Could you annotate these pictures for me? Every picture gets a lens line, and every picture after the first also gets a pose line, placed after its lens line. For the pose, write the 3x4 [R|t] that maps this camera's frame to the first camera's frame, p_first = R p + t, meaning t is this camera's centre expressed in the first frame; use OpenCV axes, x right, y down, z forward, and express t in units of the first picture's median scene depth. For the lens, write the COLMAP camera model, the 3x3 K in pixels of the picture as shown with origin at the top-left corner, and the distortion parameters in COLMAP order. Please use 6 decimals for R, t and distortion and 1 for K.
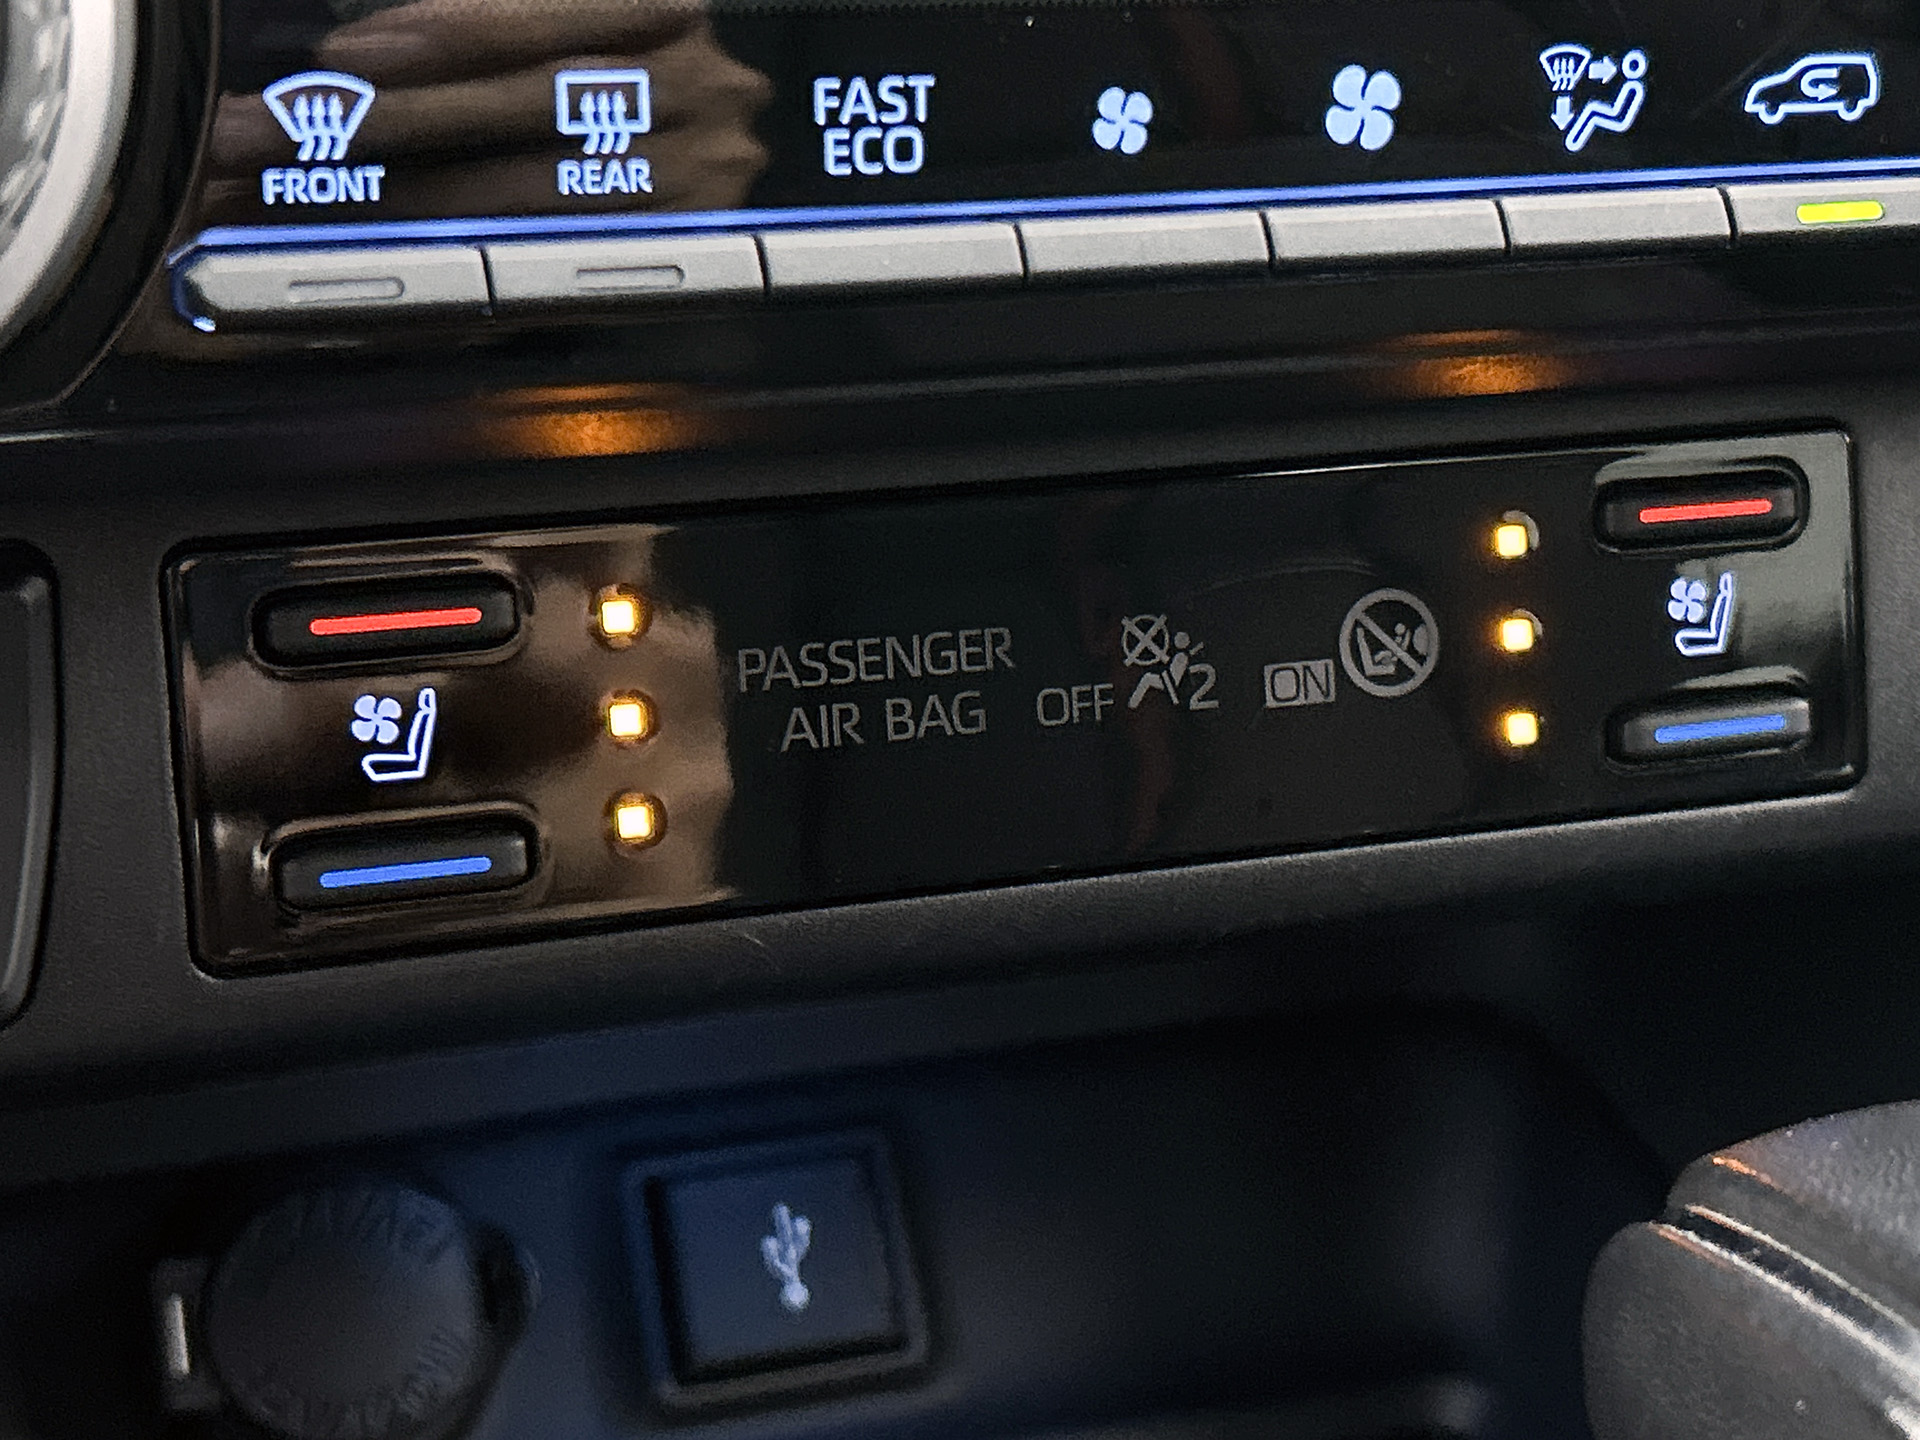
lens RADIAL K [[3408.9, 0, 960.0], [0, 3408.9, 720.0], [0, 0, 1]] dist [0.252224, -1.266631]
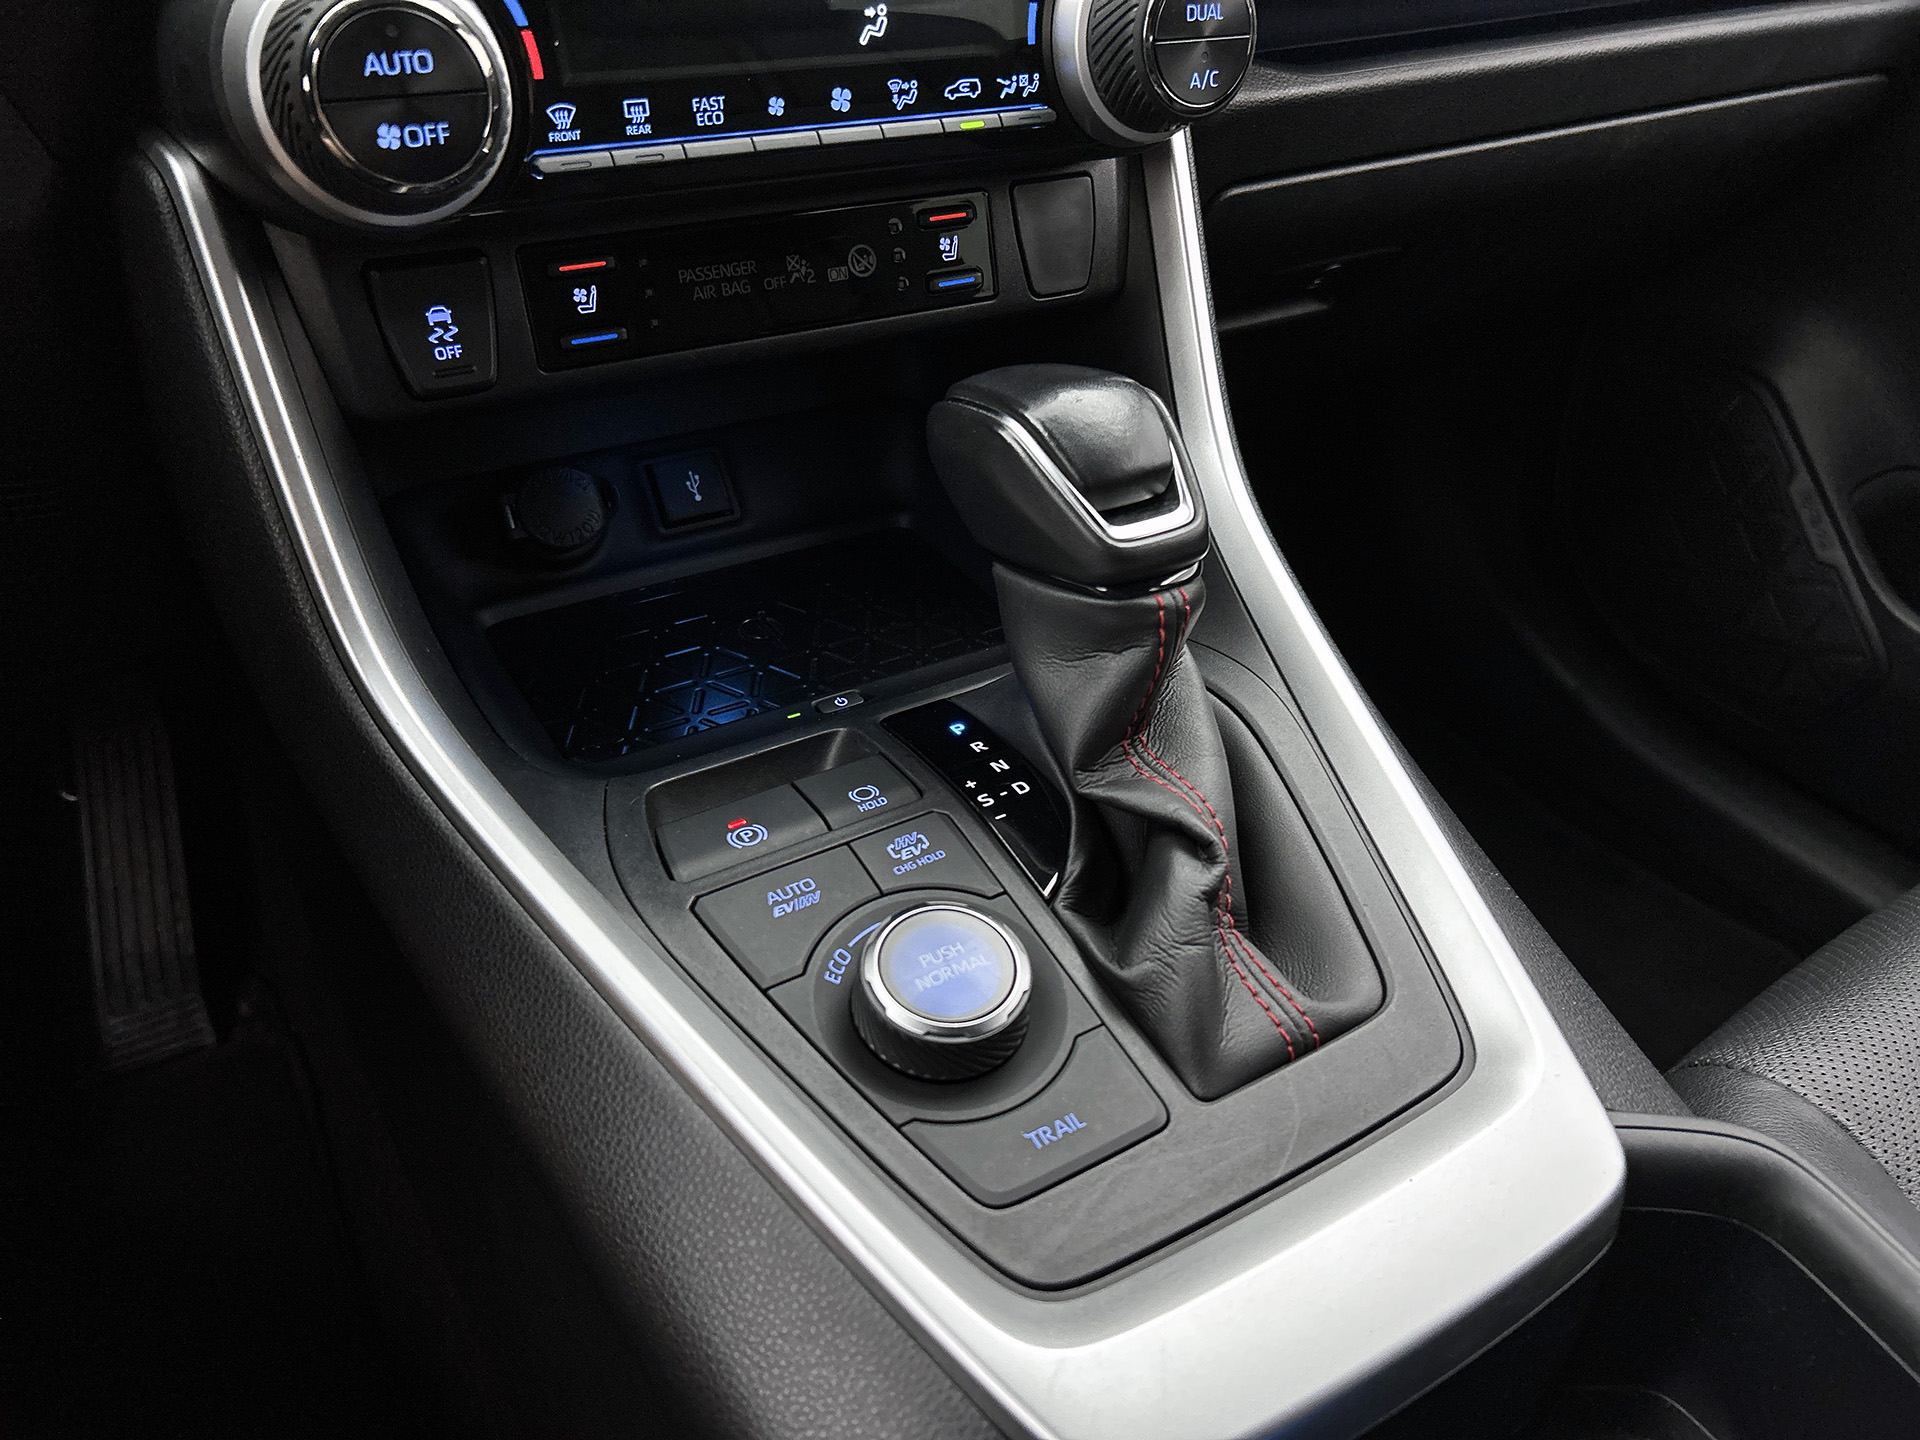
lens RADIAL K [[1463.5, 0, 972.6], [0, 1463.5, 725.5], [0, 0, 1]] dist [-0.003162, 0.003445]
pose [[0.978027, -0.117337, 0.172322, -0.087285], [0.073426, 0.967483, 0.242043, 0.093871], [-0.195119, -0.224072, 0.954840, -0.625903]]
